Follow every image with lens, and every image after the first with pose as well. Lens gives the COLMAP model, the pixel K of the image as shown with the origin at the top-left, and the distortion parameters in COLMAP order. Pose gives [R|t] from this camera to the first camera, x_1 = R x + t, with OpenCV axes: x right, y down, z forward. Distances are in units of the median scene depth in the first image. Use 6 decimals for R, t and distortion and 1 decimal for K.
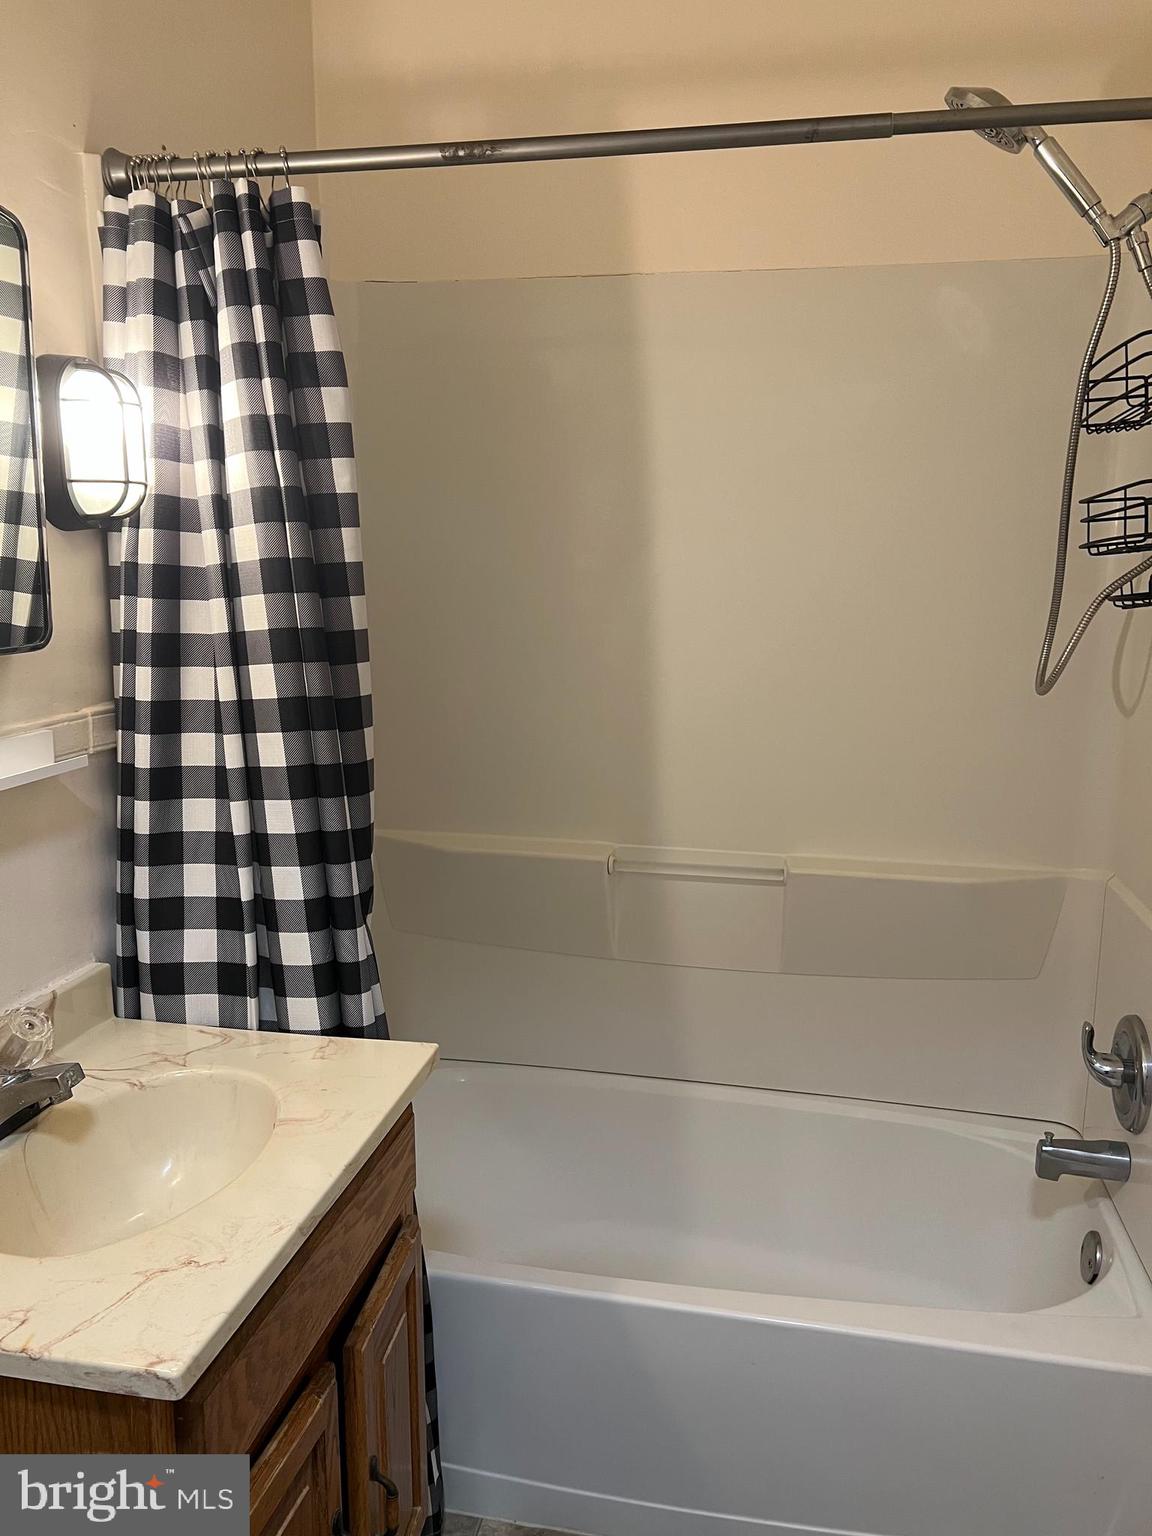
lens RADIAL K [[1142.8, 0, 578.2], [0, 1142.8, 767.0], [0, 0, 1]] dist [0.071900, -0.082401]
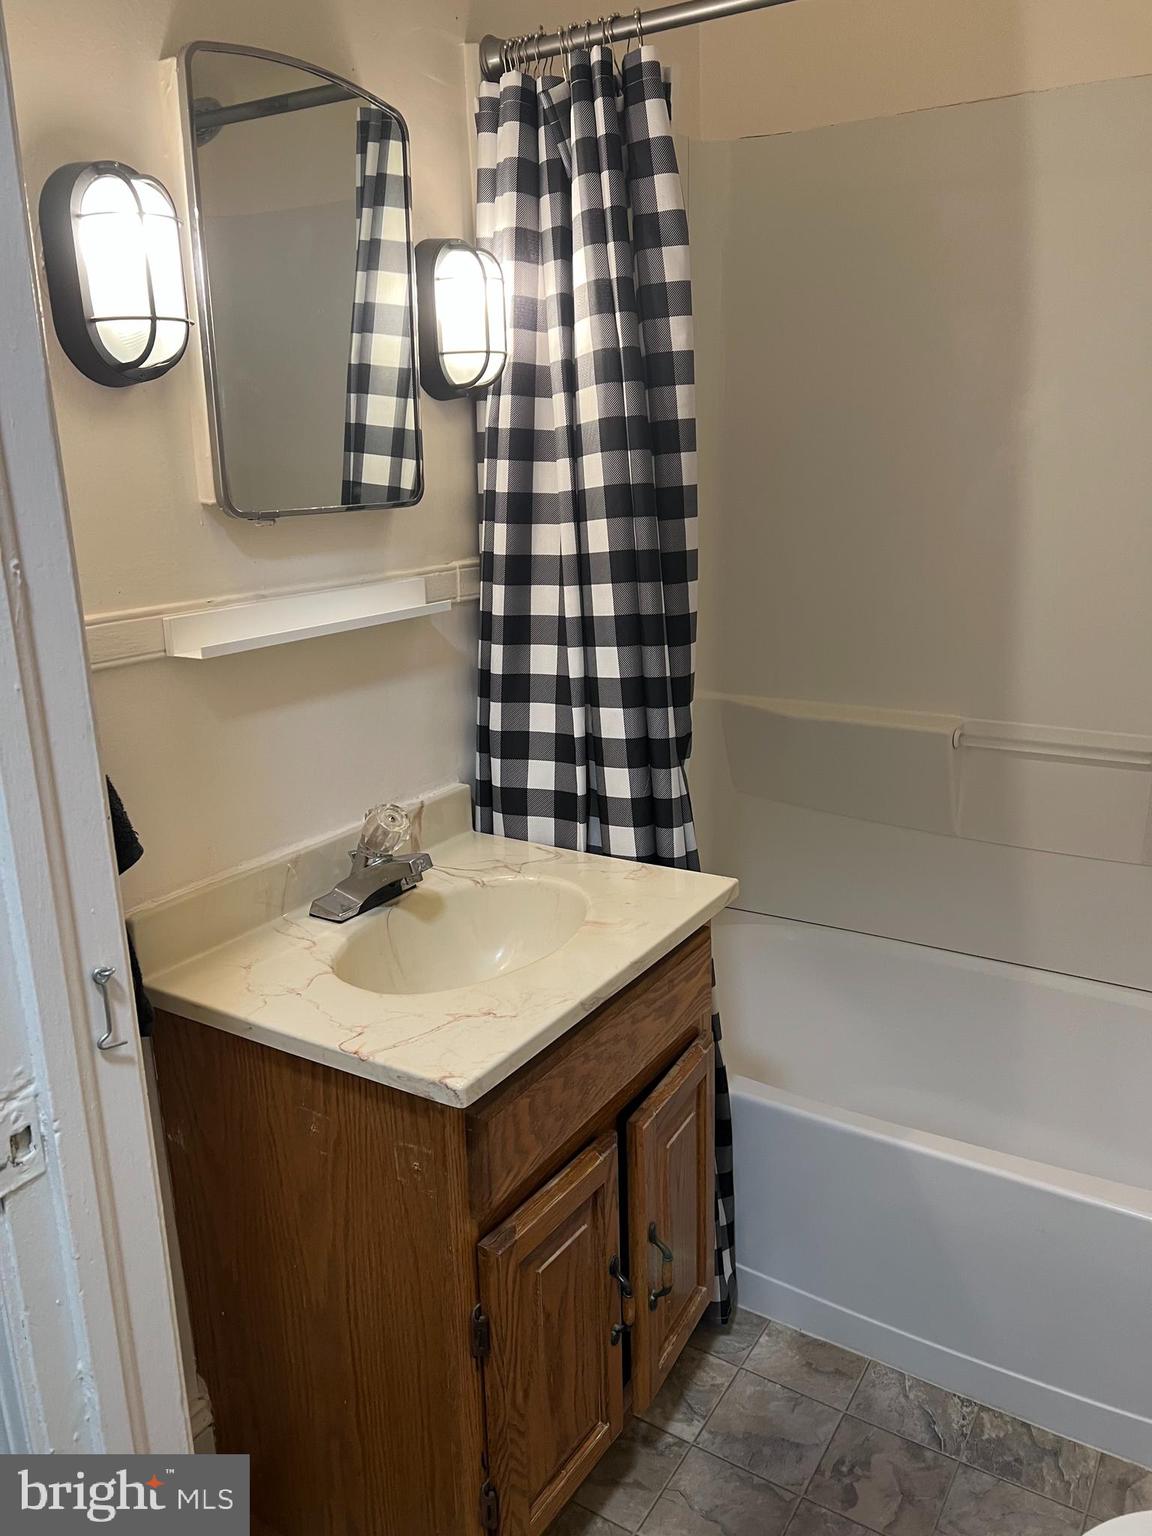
lens RADIAL K [[1142.8, 0, 578.2], [0, 1142.8, 767.0], [0, 0, 1]] dist [0.071900, -0.082401]
pose [[0.935919, 0.067235, -0.345737, 0.097356], [-0.035917, 0.994713, 0.096211, 0.039556], [0.350378, -0.077628, 0.933386, -0.035459]]
